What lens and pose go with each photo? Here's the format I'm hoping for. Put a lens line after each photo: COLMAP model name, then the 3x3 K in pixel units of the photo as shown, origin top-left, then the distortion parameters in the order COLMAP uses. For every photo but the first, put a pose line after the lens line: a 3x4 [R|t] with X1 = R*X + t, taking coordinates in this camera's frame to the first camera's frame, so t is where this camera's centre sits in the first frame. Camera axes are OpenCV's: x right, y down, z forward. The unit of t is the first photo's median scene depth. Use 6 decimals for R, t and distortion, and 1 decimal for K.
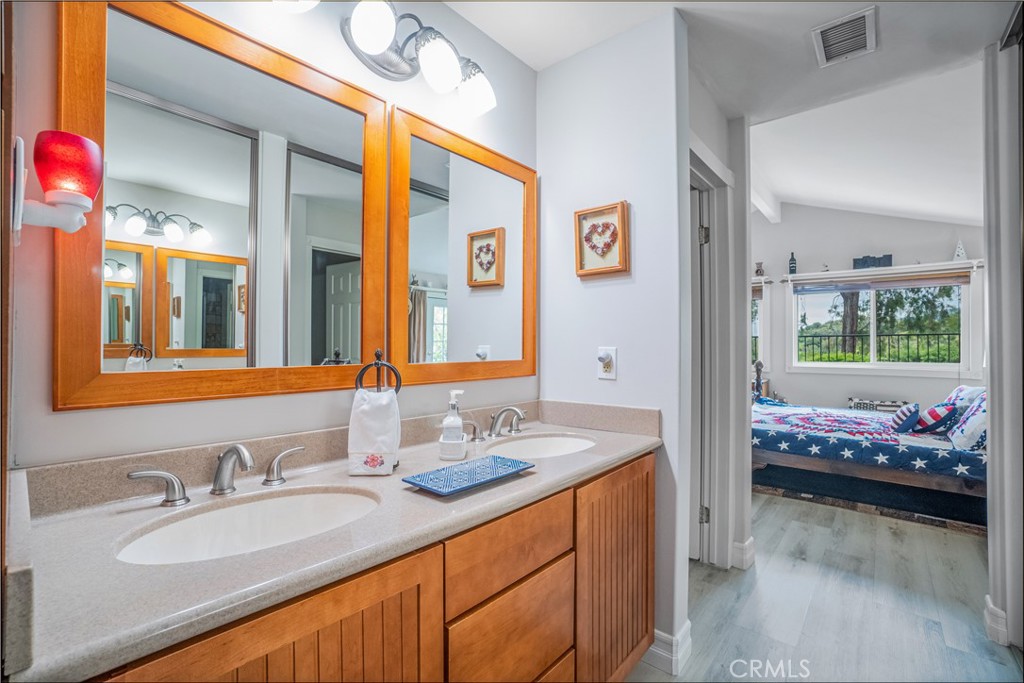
lens RADIAL K [[451.0, 0, 505.0], [0, 451.0, 342.3], [0, 0, 1]] dist [-0.067634, 0.025407]
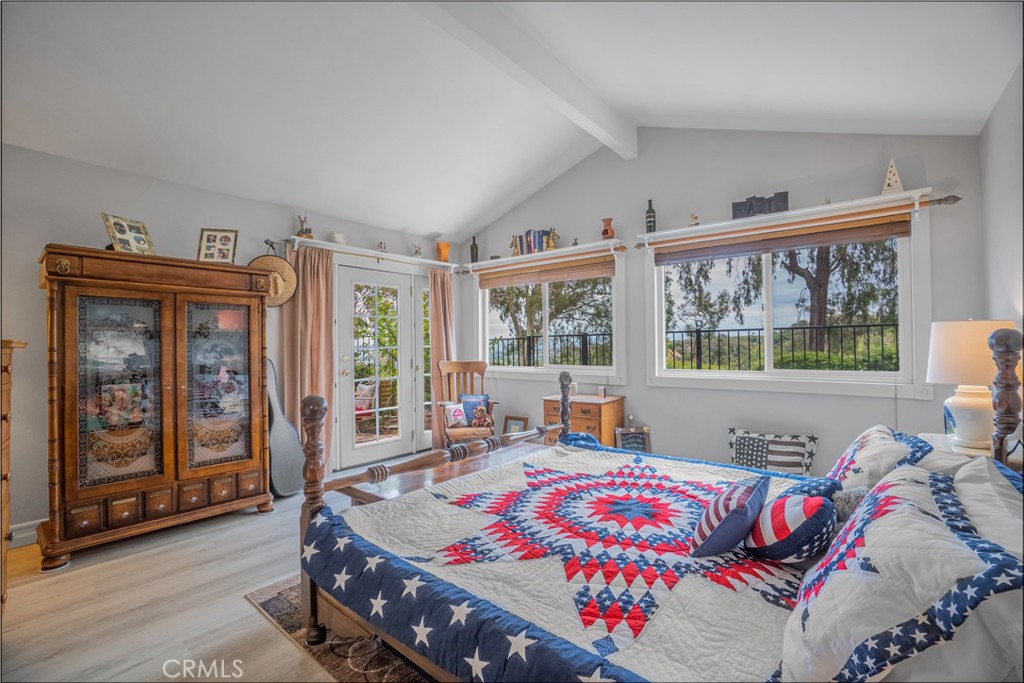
lens RADIAL K [[451.0, 0, 505.0], [0, 451.0, 342.3], [0, 0, 1]] dist [-0.067634, 0.025407]
pose [[0.999790, -0.011634, 0.016841, 0.479492], [0.011691, 0.999926, -0.003319, 0.004298], [-0.016802, 0.003515, 0.999853, 0.393550]]
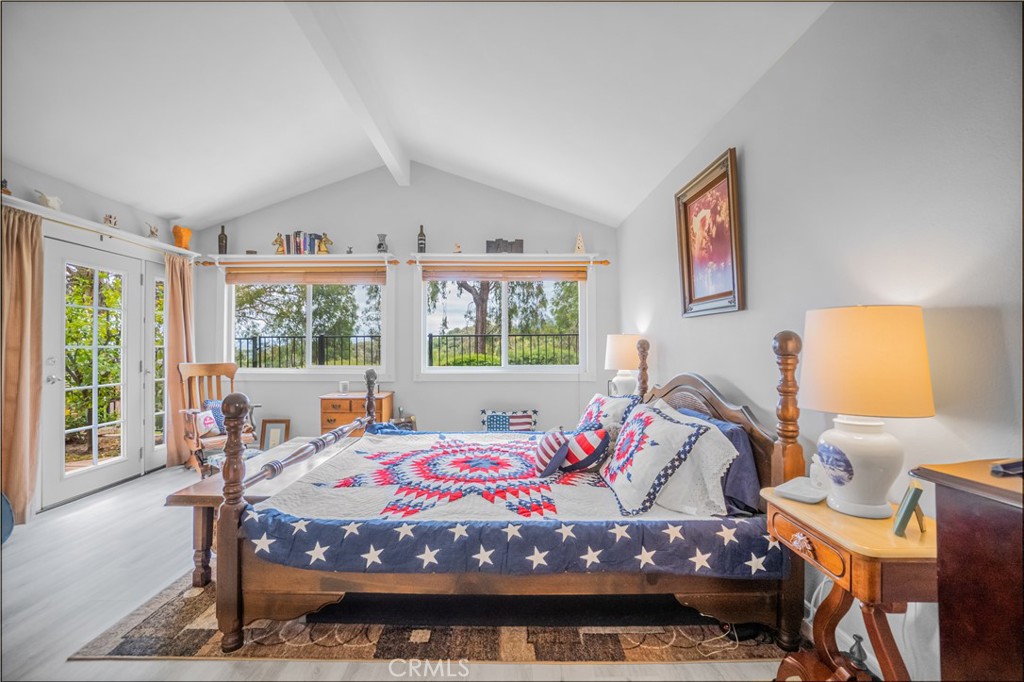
lens RADIAL K [[451.0, 0, 505.0], [0, 451.0, 341.8], [0, 0, 1]] dist [-0.067634, 0.025407]
pose [[0.749080, 0.004810, 0.662462, 0.274225], [0.000057, 0.999973, -0.007326, 0.005849], [-0.662479, 0.005525, 0.749060, 0.354383]]
